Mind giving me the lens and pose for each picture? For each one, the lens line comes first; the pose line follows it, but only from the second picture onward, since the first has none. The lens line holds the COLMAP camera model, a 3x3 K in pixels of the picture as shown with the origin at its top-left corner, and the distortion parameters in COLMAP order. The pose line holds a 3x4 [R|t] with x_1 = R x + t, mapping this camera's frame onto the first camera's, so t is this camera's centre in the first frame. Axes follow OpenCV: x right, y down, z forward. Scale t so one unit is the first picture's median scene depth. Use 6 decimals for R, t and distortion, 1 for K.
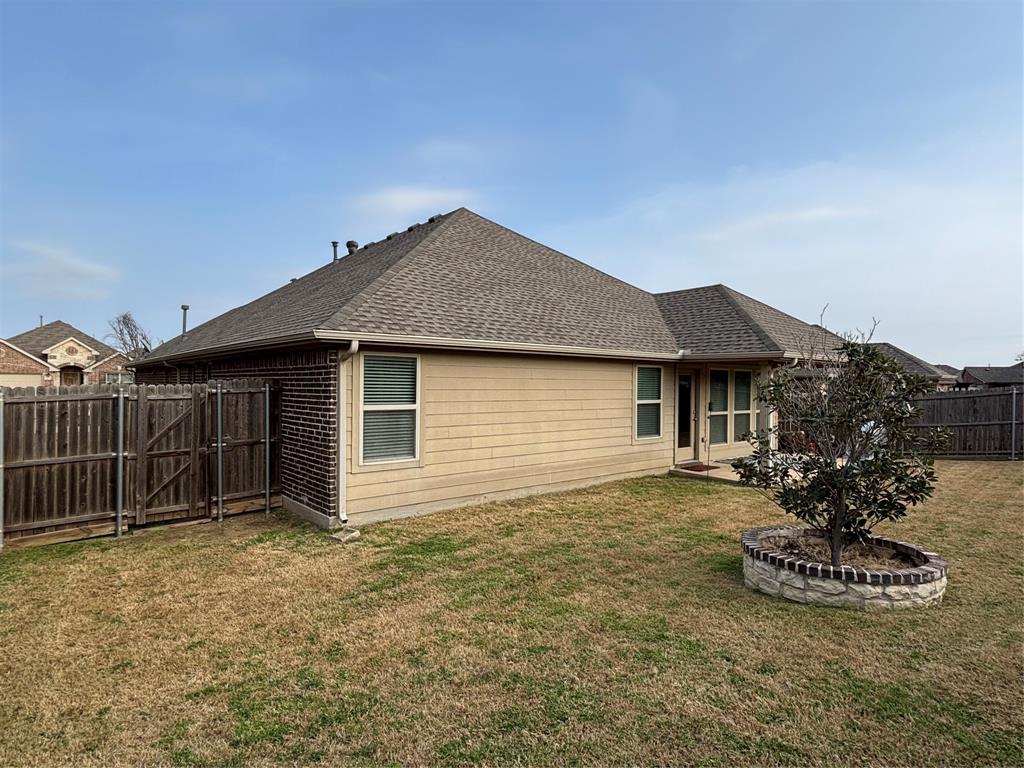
lens RADIAL K [[554.3, 0, 511.1], [0, 554.3, 383.5], [0, 0, 1]] dist [0.004265, 0.000112]
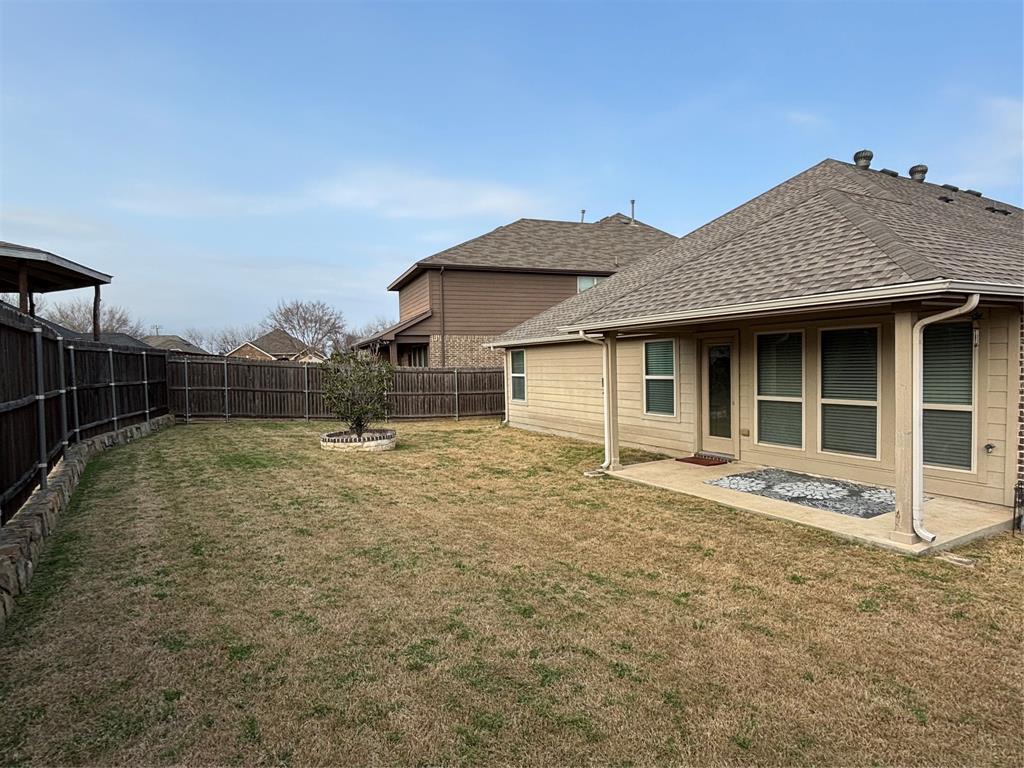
lens RADIAL K [[572.5, 0, 510.8], [0, 572.5, 385.5], [0, 0, 1]] dist [0.000369, 0.000109]
pose [[-0.203678, 0.039817, -0.978228, 1.321897], [0.032315, 0.998902, 0.033930, 0.005040], [0.978505, -0.024701, -0.204740, 0.986409]]
